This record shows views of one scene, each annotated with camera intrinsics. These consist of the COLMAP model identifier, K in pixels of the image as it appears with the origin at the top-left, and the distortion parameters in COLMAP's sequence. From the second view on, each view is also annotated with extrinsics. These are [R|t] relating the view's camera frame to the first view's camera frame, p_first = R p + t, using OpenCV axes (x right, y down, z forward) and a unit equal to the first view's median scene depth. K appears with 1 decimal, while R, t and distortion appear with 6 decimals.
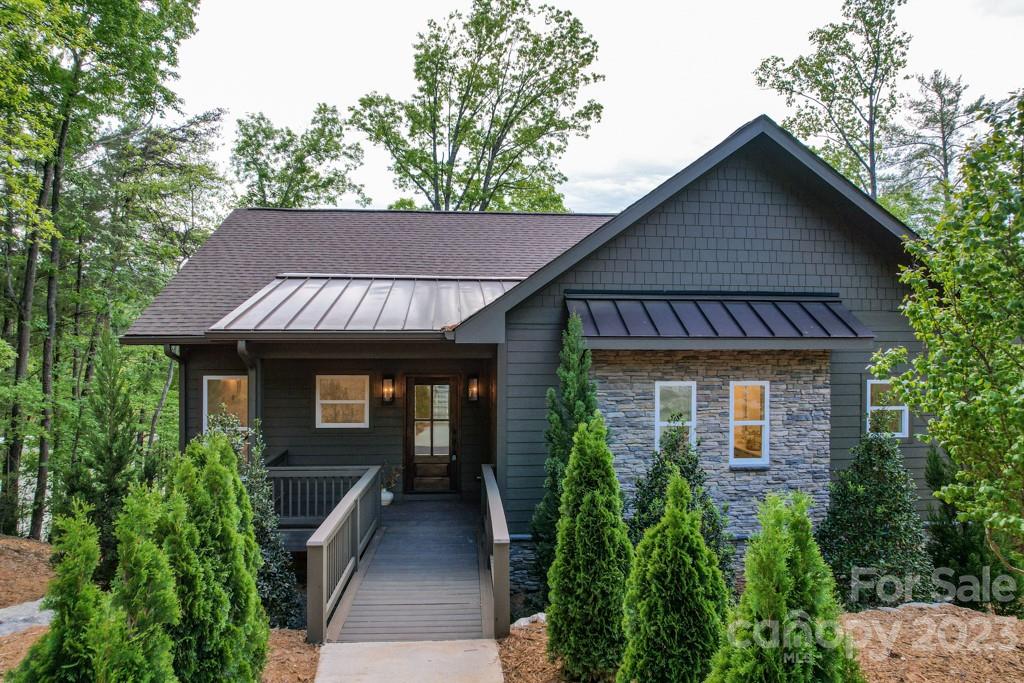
lens RADIAL K [[644.9, 0, 510.7], [0, 644.9, 344.0], [0, 0, 1]] dist [-0.052630, 0.002660]
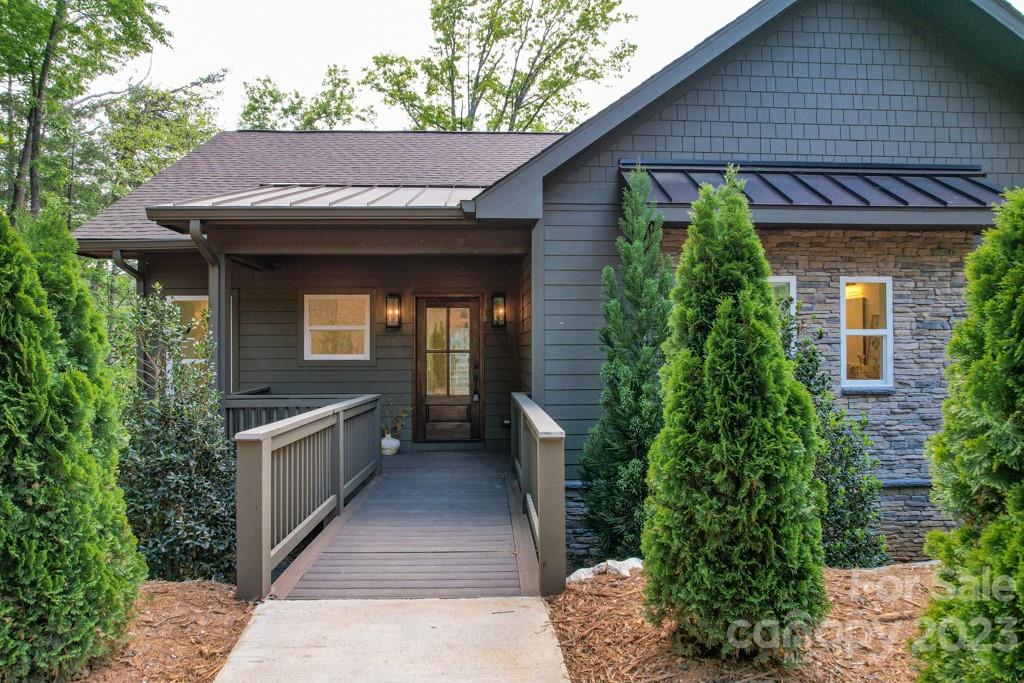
lens RADIAL K [[657.4, 0, 512.0], [0, 657.4, 341.5], [0, 0, 1]] dist [-0.068326, 0.054376]
pose [[0.999445, -0.007038, -0.032557, -0.018560], [0.007038, 0.999975, -0.000090, 0.128412], [0.032557, -0.000139, 0.999470, 0.219837]]
